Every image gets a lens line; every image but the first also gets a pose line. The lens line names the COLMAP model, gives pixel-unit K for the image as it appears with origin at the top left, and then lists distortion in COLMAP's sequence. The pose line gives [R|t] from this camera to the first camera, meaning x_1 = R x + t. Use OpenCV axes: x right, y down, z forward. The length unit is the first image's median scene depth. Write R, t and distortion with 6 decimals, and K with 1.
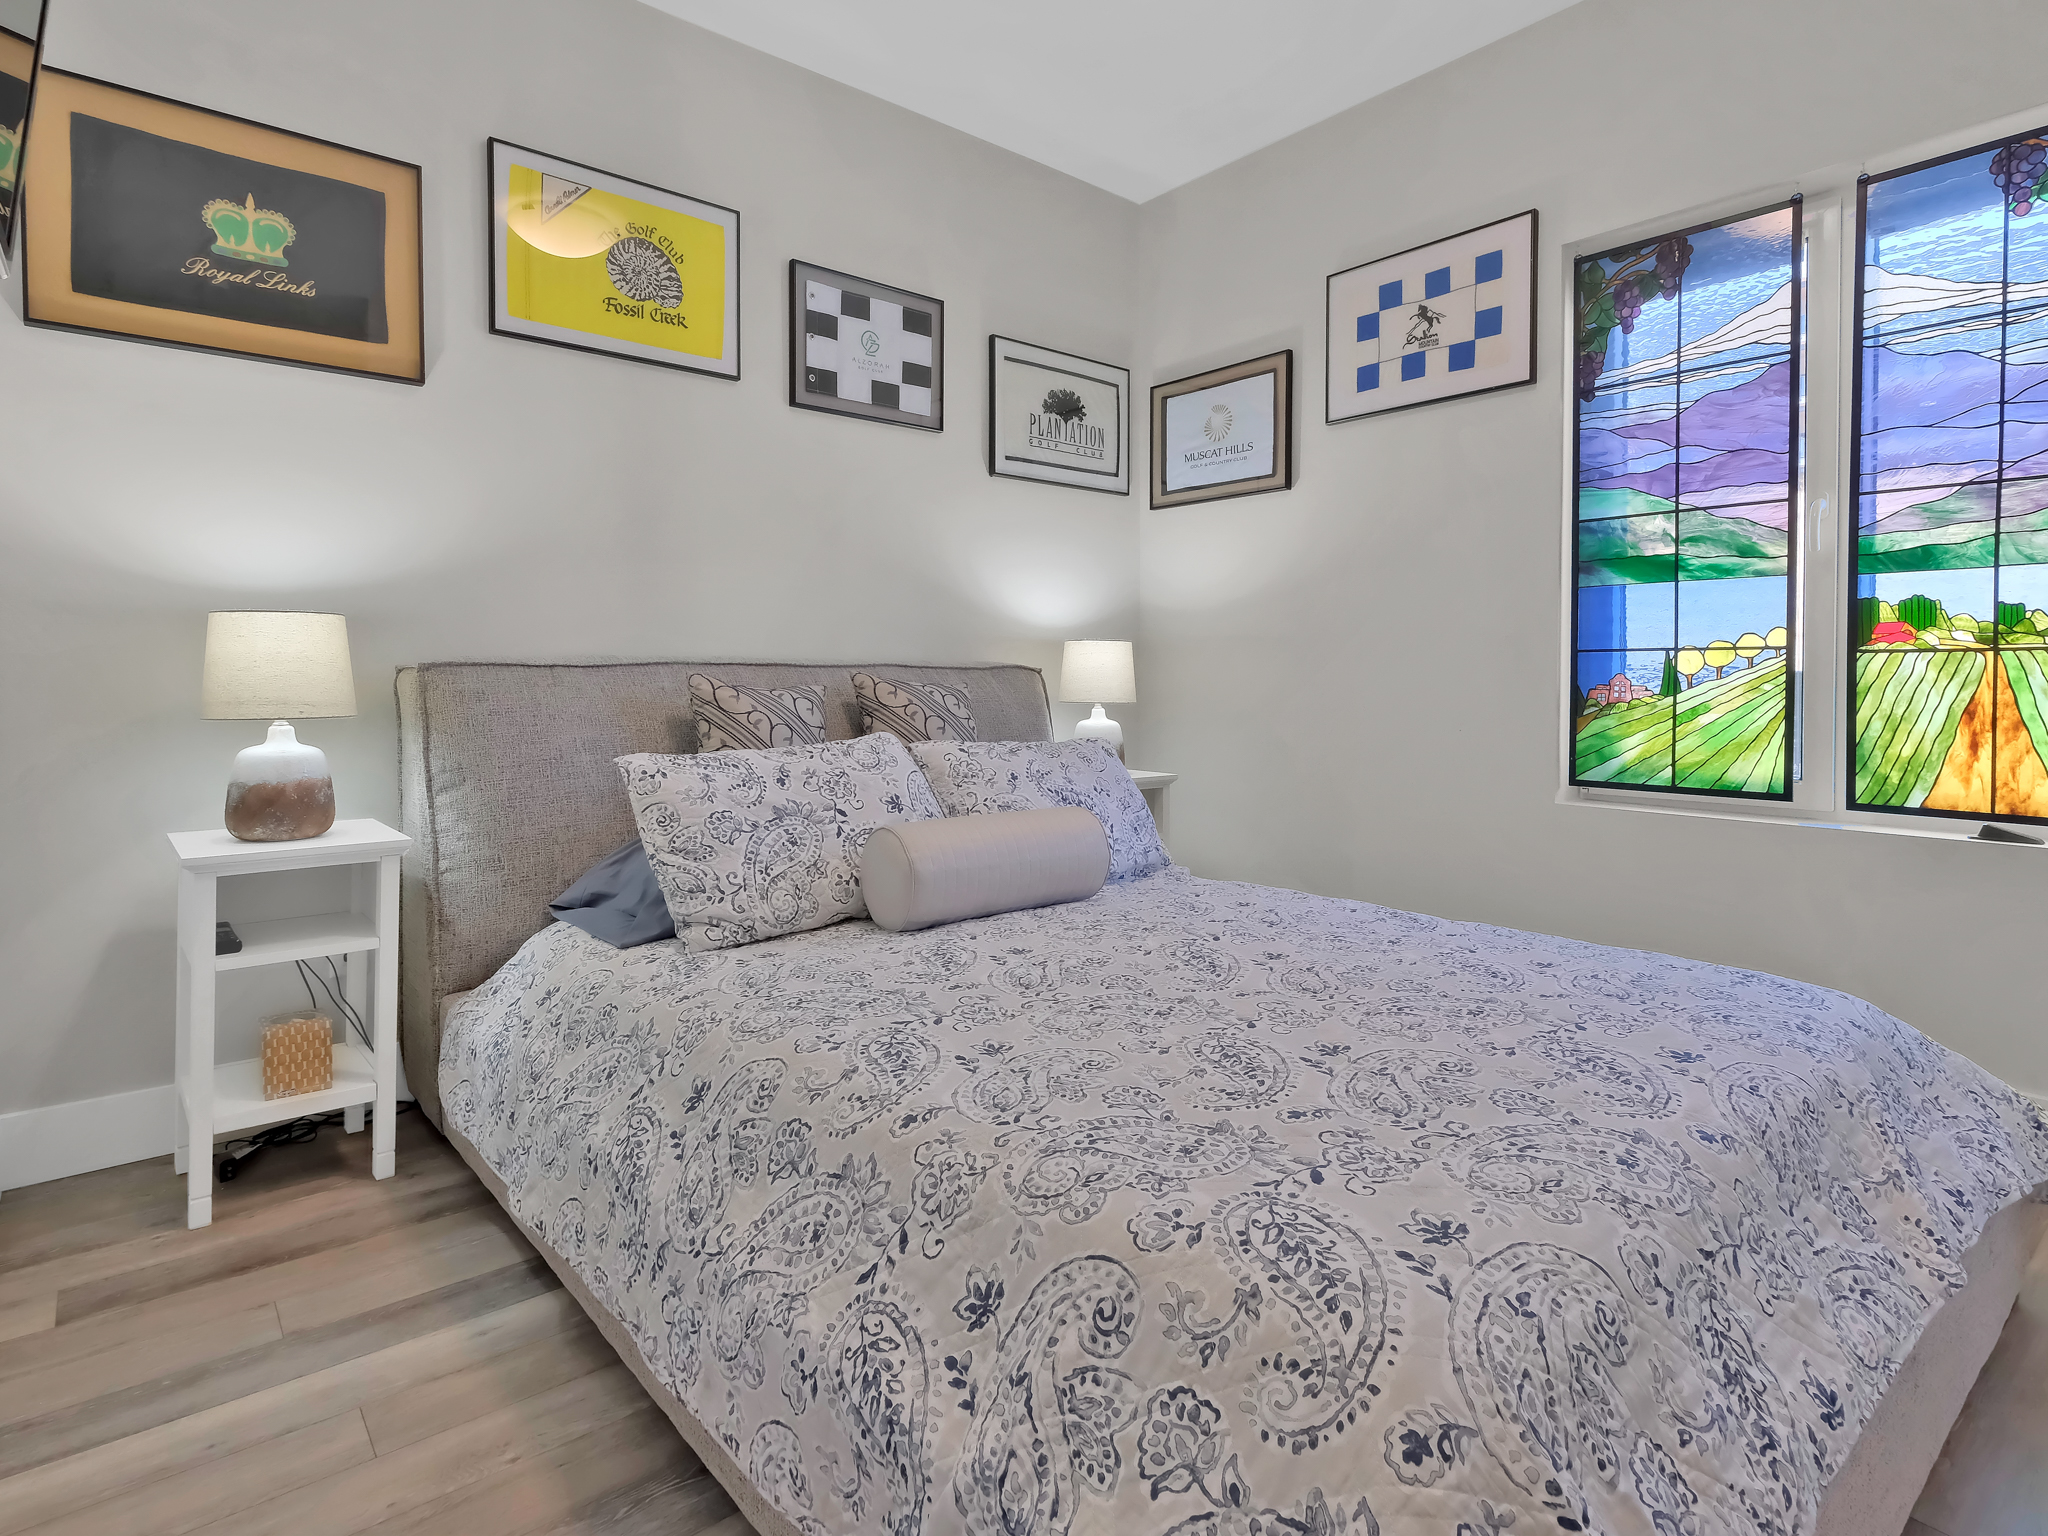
lens RADIAL K [[1058.0, 0, 1009.2], [0, 1058.0, 765.5], [0, 0, 1]] dist [-0.001244, -0.000177]
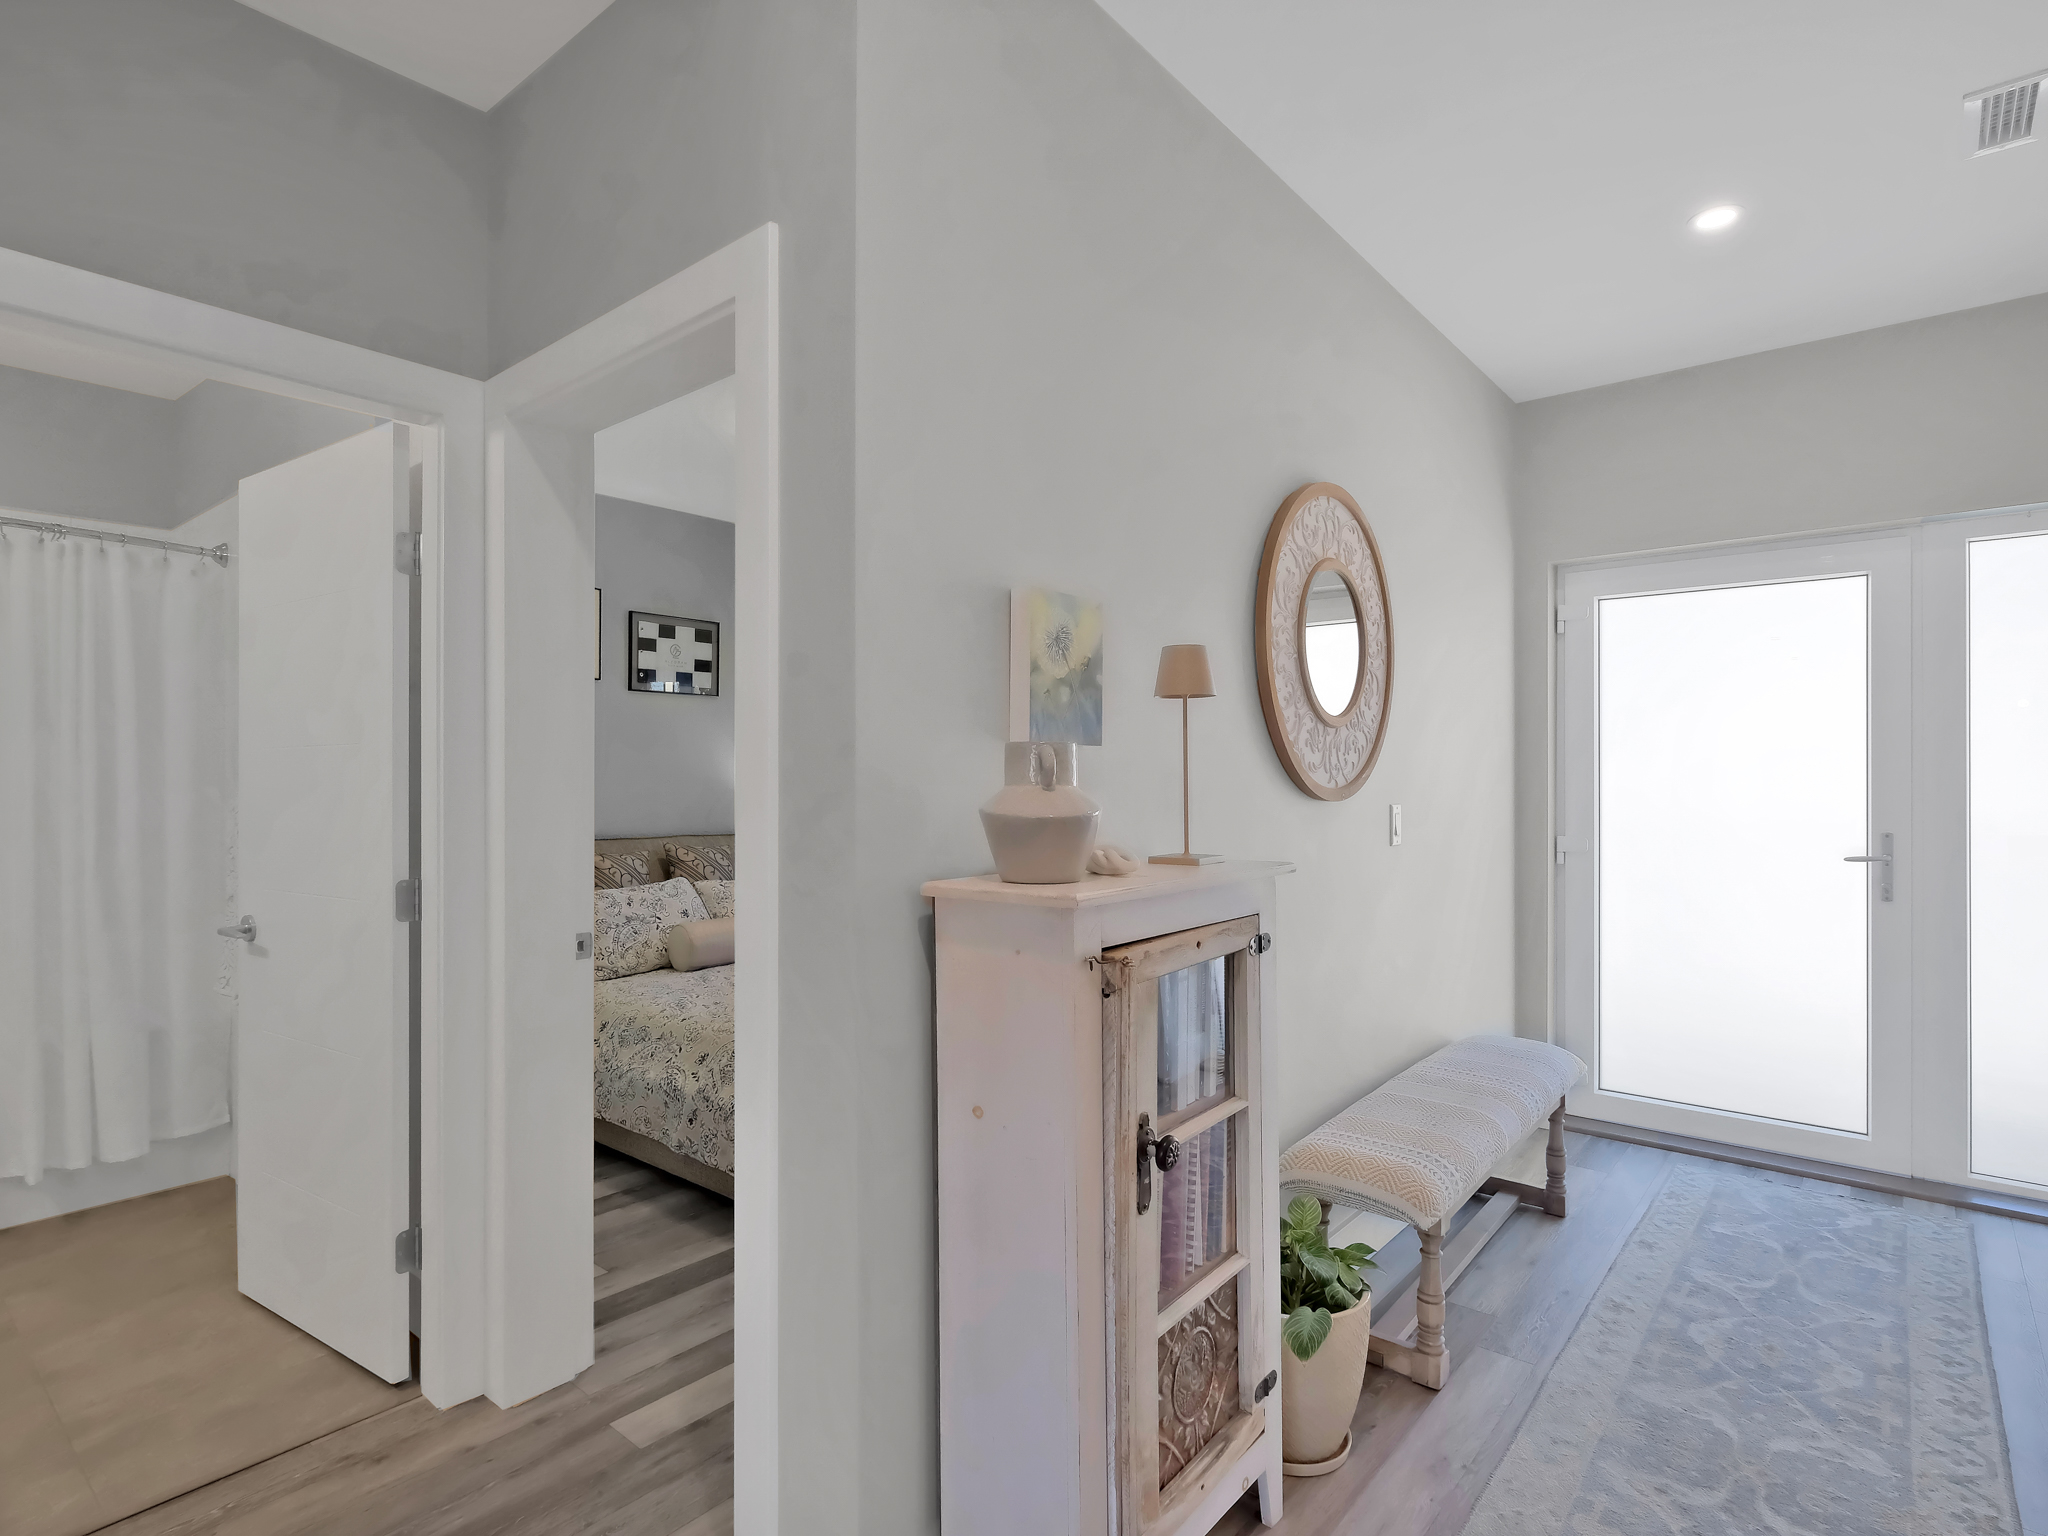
lens RADIAL K [[1058.0, 0, 1009.2], [0, 1058.0, 765.5], [0, 0, 1]] dist [-0.001244, -0.000177]
pose [[0.985453, -0.007289, 0.169792, 0.164836], [0.022843, 0.995695, -0.089835, -0.050181], [-0.168406, 0.092407, 0.981377, -1.148195]]
